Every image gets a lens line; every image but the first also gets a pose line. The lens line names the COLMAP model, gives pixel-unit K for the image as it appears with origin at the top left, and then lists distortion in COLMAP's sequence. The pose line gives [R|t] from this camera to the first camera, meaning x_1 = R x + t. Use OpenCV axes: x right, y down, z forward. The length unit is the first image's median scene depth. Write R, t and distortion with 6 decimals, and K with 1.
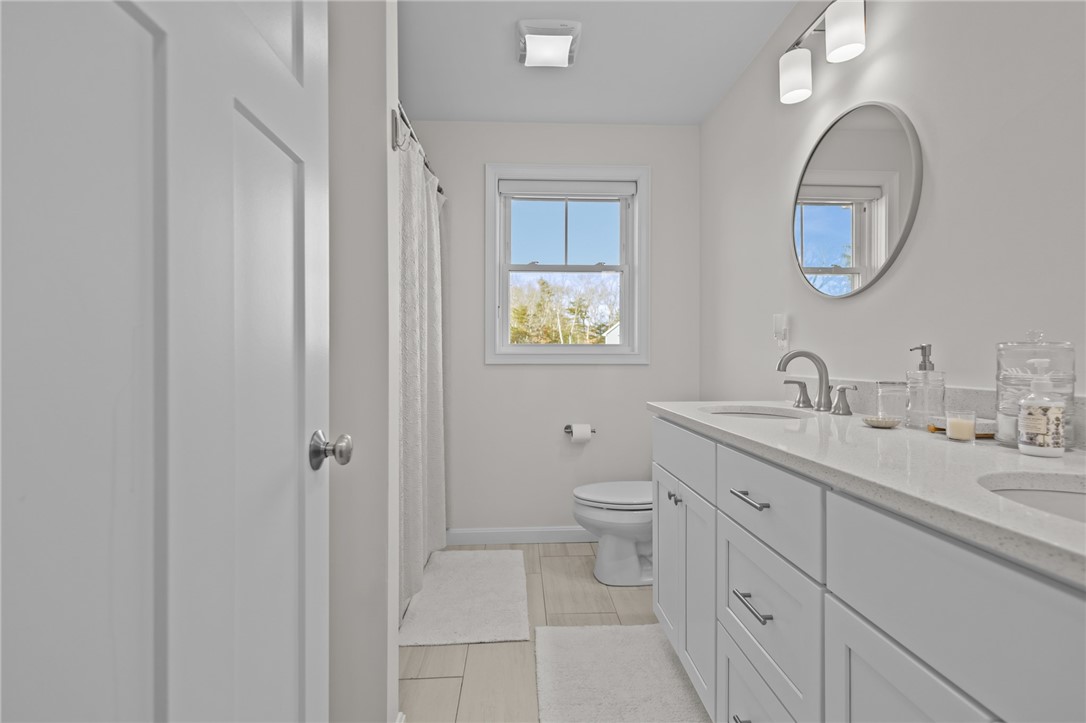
lens RADIAL K [[497.3, 0, 544.1], [0, 497.3, 358.0], [0, 0, 1]] dist [0.003237, 0.000030]
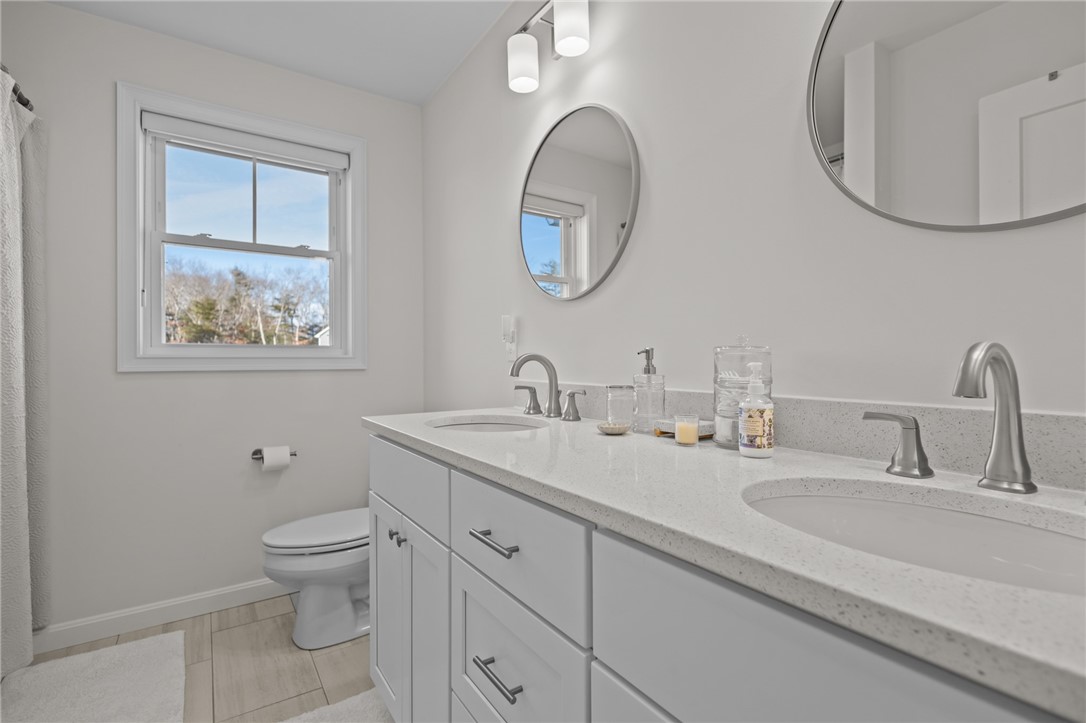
lens RADIAL K [[497.3, 0, 544.1], [0, 497.3, 358.0], [0, 0, 1]] dist [0.003237, 0.000030]
pose [[0.853390, -0.002291, 0.521268, 0.045066], [0.005390, 0.999976, -0.004428, -0.002649], [-0.521245, 0.006588, 0.853382, 0.181687]]
